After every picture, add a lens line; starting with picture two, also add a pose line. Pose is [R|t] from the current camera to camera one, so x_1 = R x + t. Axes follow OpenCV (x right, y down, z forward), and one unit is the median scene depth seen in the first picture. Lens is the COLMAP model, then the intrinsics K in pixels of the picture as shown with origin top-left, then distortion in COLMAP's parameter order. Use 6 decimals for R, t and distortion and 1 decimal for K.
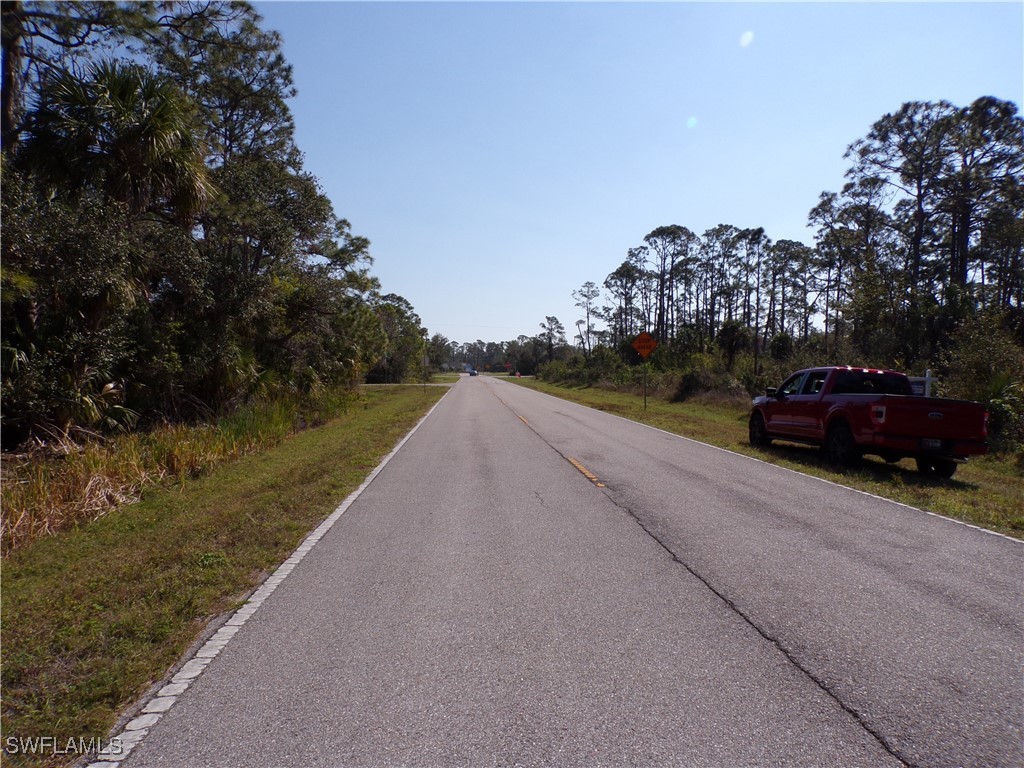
lens RADIAL K [[698.7, 0, 511.0], [0, 698.7, 386.8], [0, 0, 1]] dist [-0.023809, 0.035745]
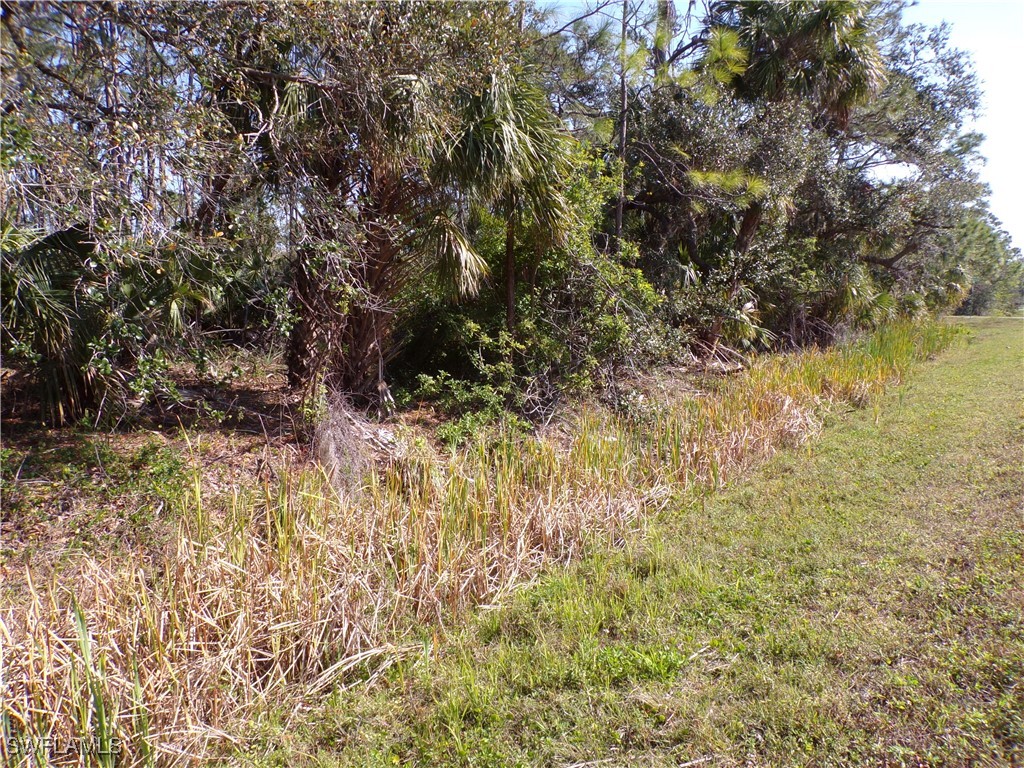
lens RADIAL K [[698.7, 0, 511.0], [0, 698.7, 386.8], [0, 0, 1]] dist [-0.023809, 0.035745]
pose [[0.753553, 0.086871, -0.651622, -0.149229], [-0.022245, 0.994032, 0.106795, 0.013439], [0.657010, -0.065980, 0.750989, 0.022206]]
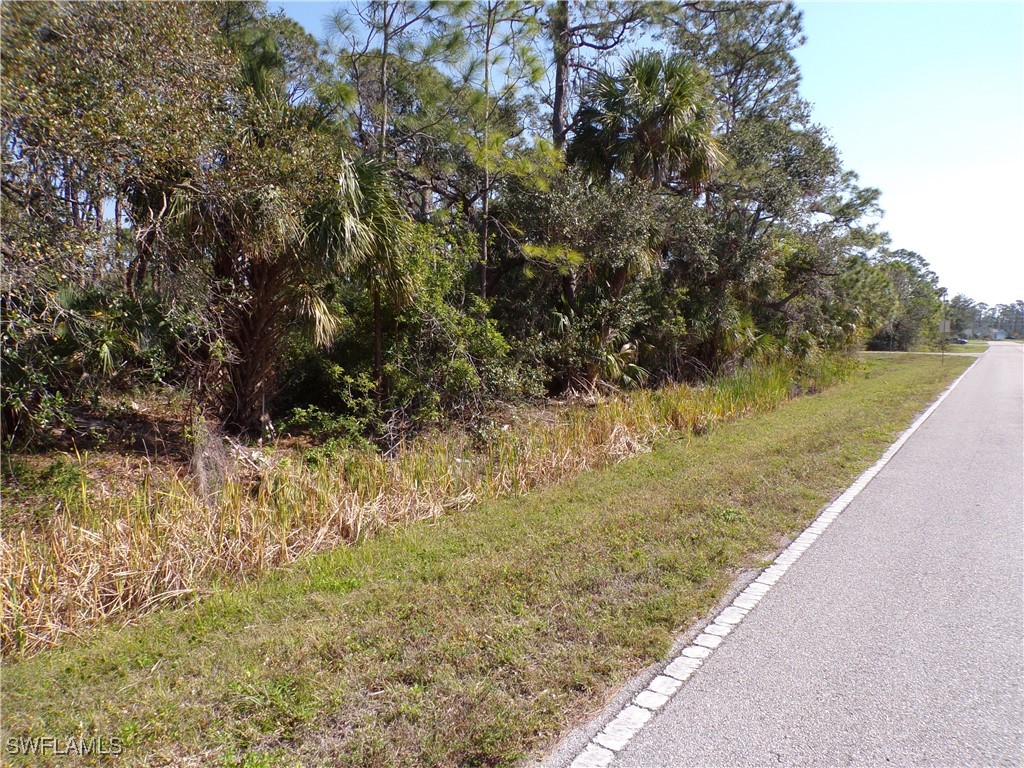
lens RADIAL K [[698.7, 0, 511.0], [0, 698.7, 386.8], [0, 0, 1]] dist [-0.023809, 0.035745]
pose [[0.782632, 0.058171, -0.619761, -0.014655], [-0.026501, 0.997835, 0.060192, 0.000606], [0.621921, -0.030684, 0.782479, -0.004627]]
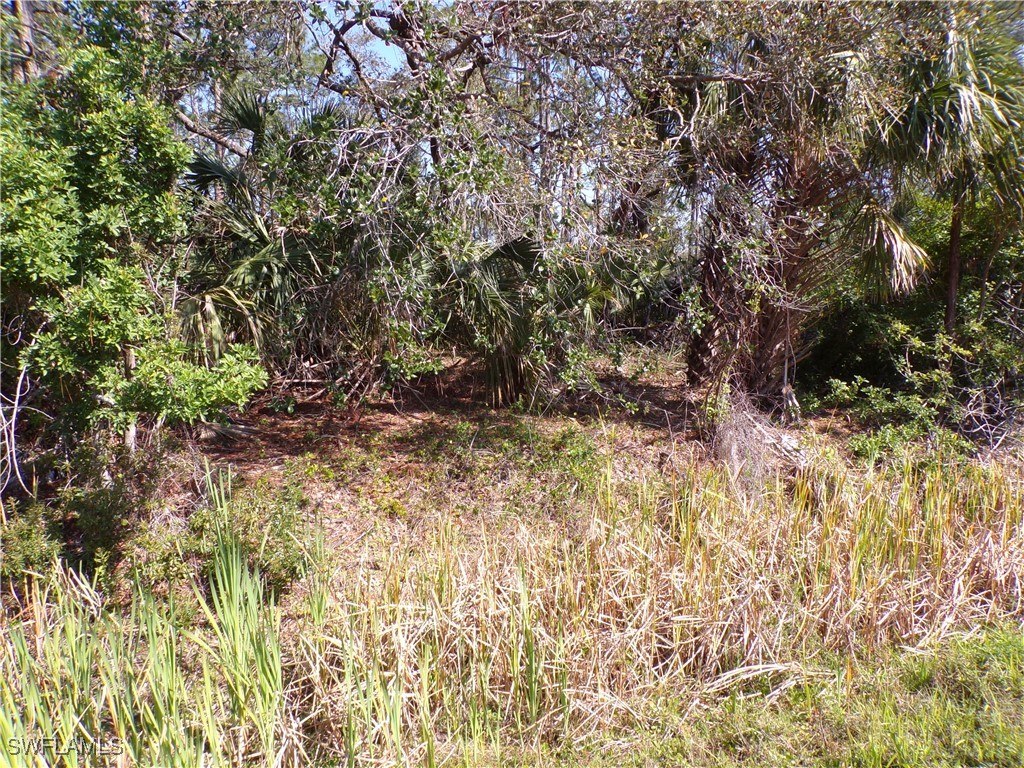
lens RADIAL K [[698.7, 0, 511.0], [0, 698.7, 386.8], [0, 0, 1]] dist [-0.023809, 0.035745]
pose [[0.301856, 0.119162, -0.945877, -0.153550], [-0.019765, 0.992727, 0.118756, 0.014125], [0.953149, -0.017152, 0.302015, 0.016634]]
